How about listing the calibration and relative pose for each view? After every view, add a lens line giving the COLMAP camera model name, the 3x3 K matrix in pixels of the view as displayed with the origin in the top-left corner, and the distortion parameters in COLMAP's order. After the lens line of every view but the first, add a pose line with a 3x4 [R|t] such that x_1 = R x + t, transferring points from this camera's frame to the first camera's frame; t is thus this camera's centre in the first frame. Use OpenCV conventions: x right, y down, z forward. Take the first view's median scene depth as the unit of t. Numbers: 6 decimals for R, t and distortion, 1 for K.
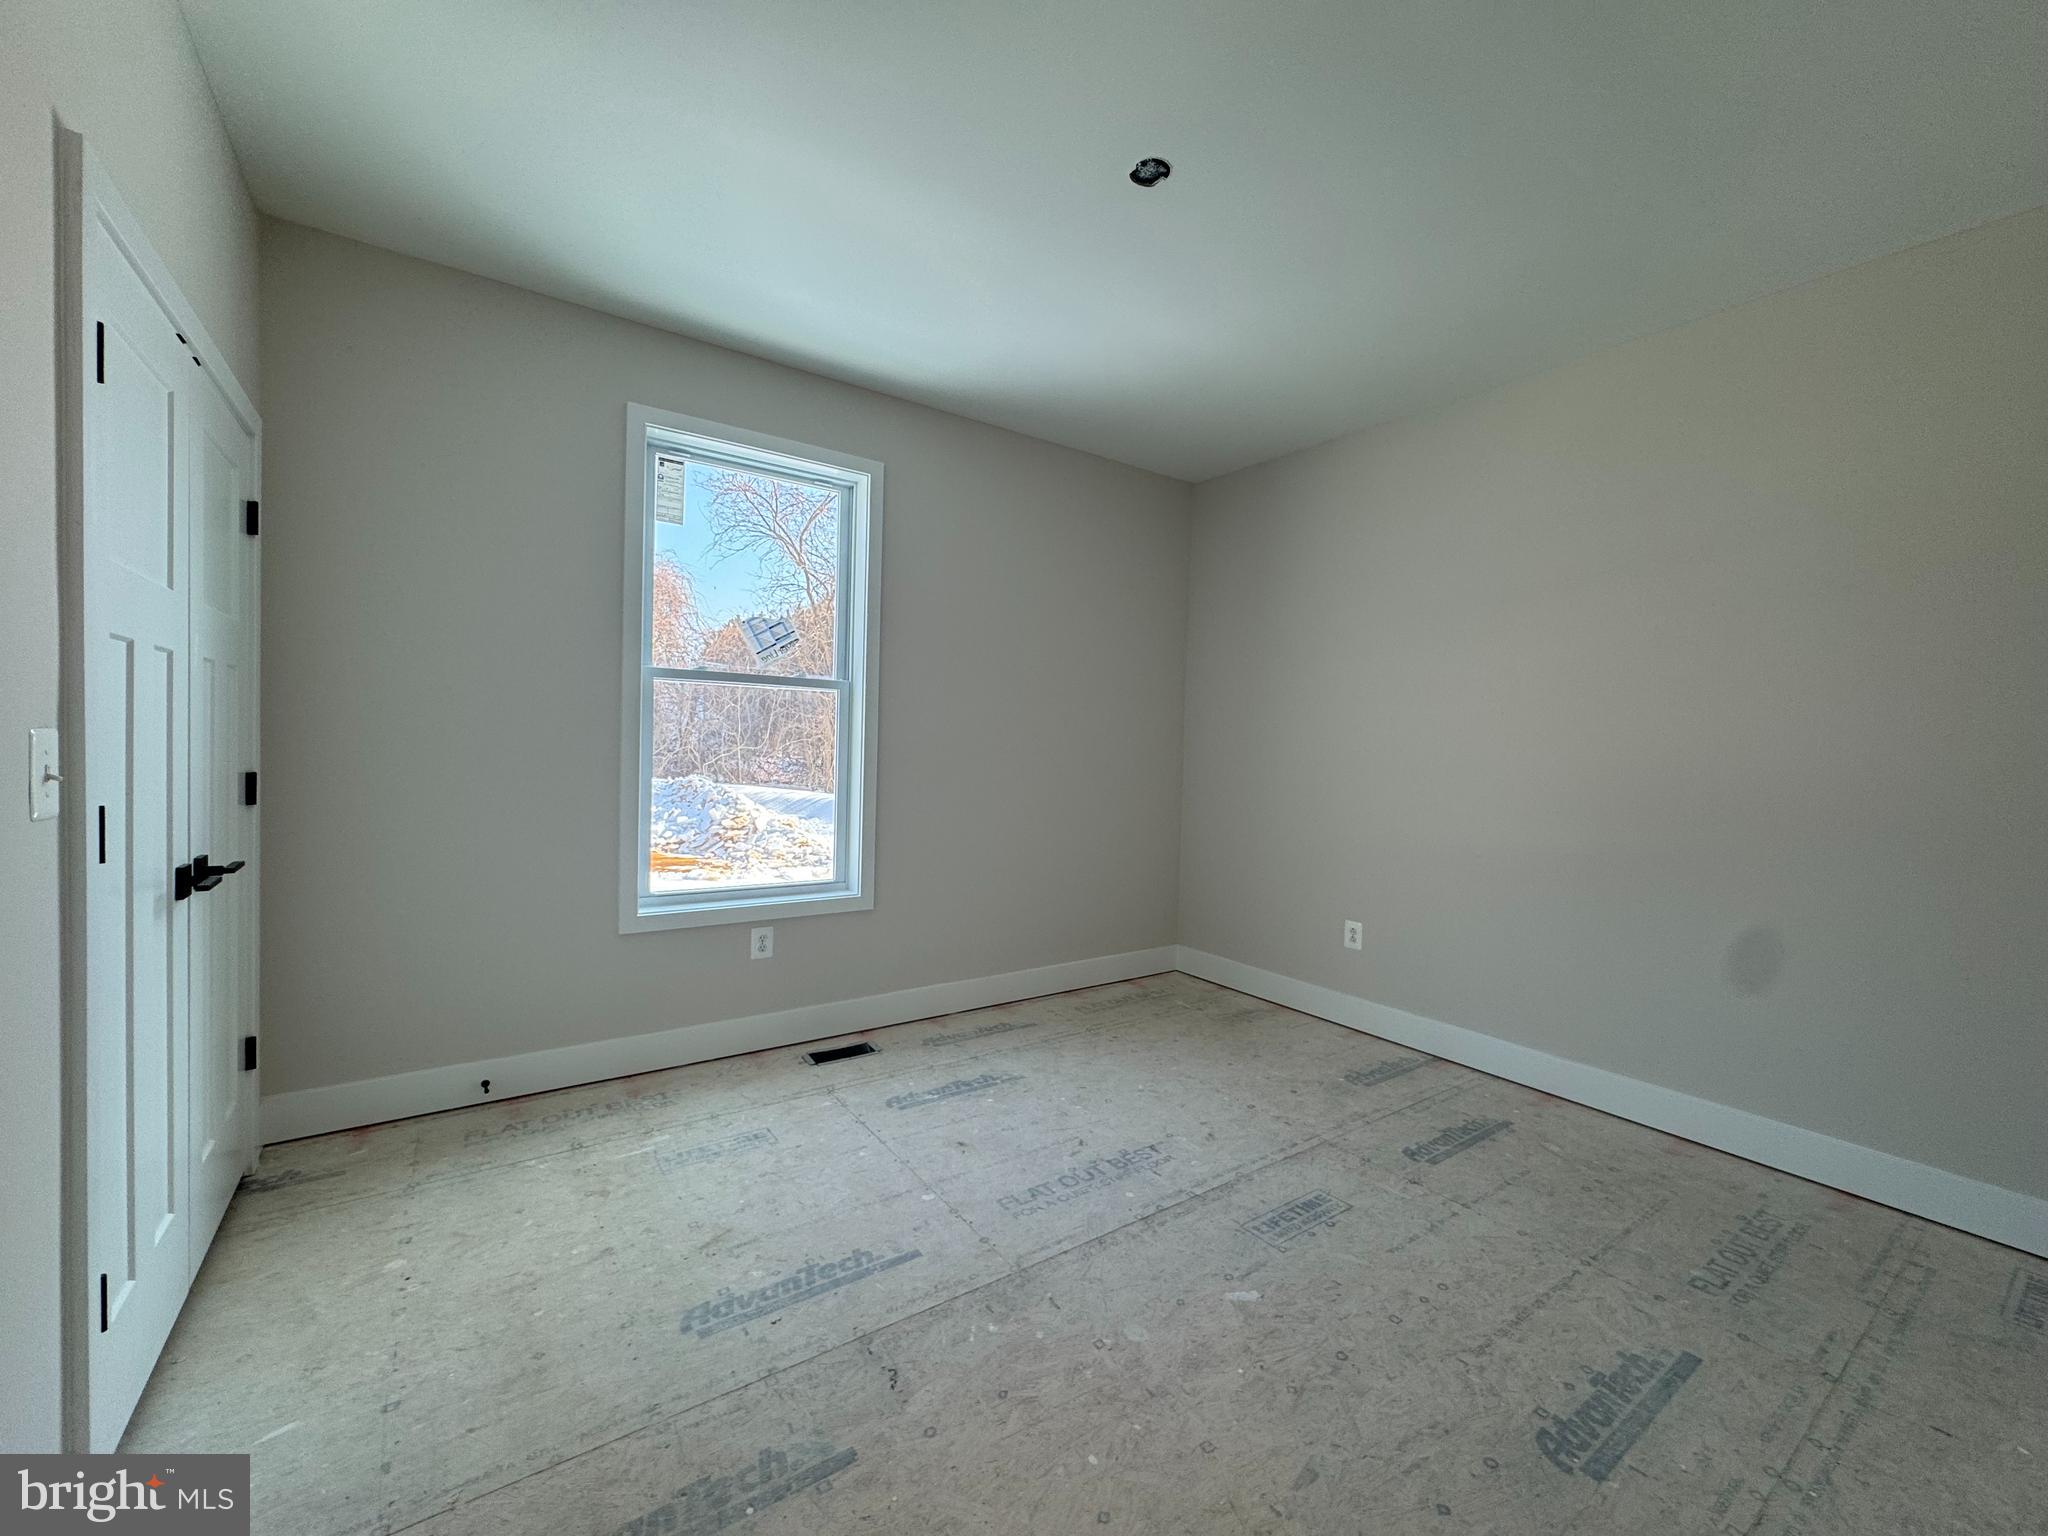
lens RADIAL K [[818.9, 0, 1026.0], [0, 818.9, 766.9], [0, 0, 1]] dist [0.000434, 0.000171]
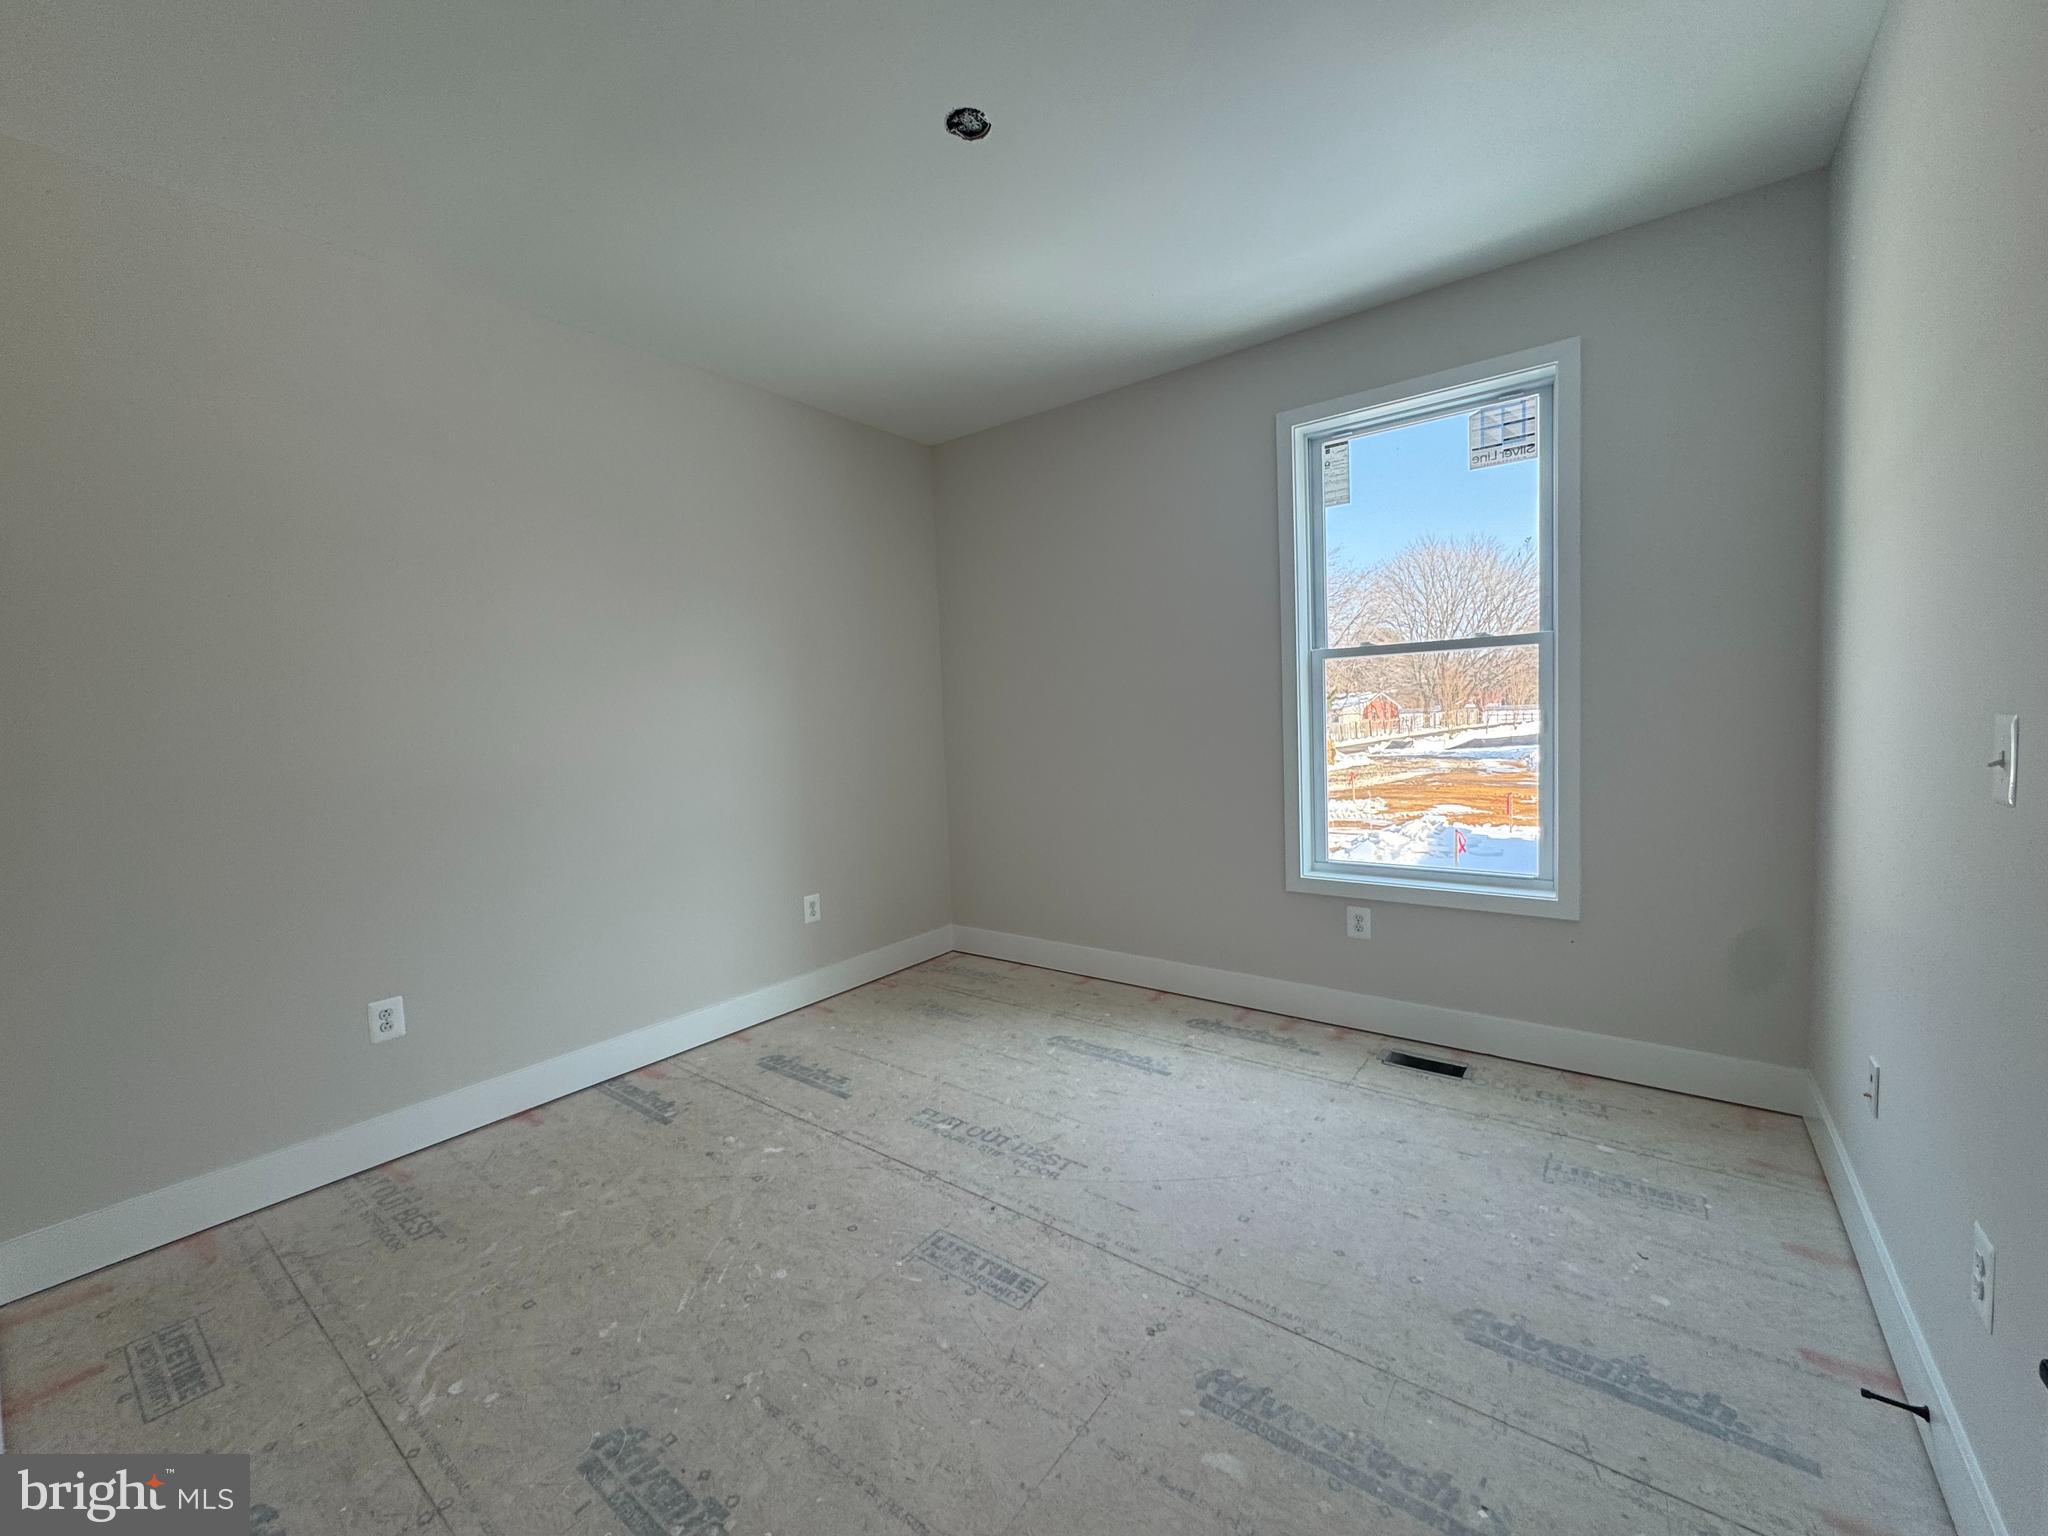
lens RADIAL K [[818.9, 0, 1026.0], [0, 818.9, 766.9], [0, 0, 1]] dist [0.000434, 0.000171]
pose [[0.296064, 0.017862, -0.955001, 0.468369], [0.016890, 0.999571, 0.023932, 0.001579], [0.955019, -0.023215, 0.295635, 0.325781]]
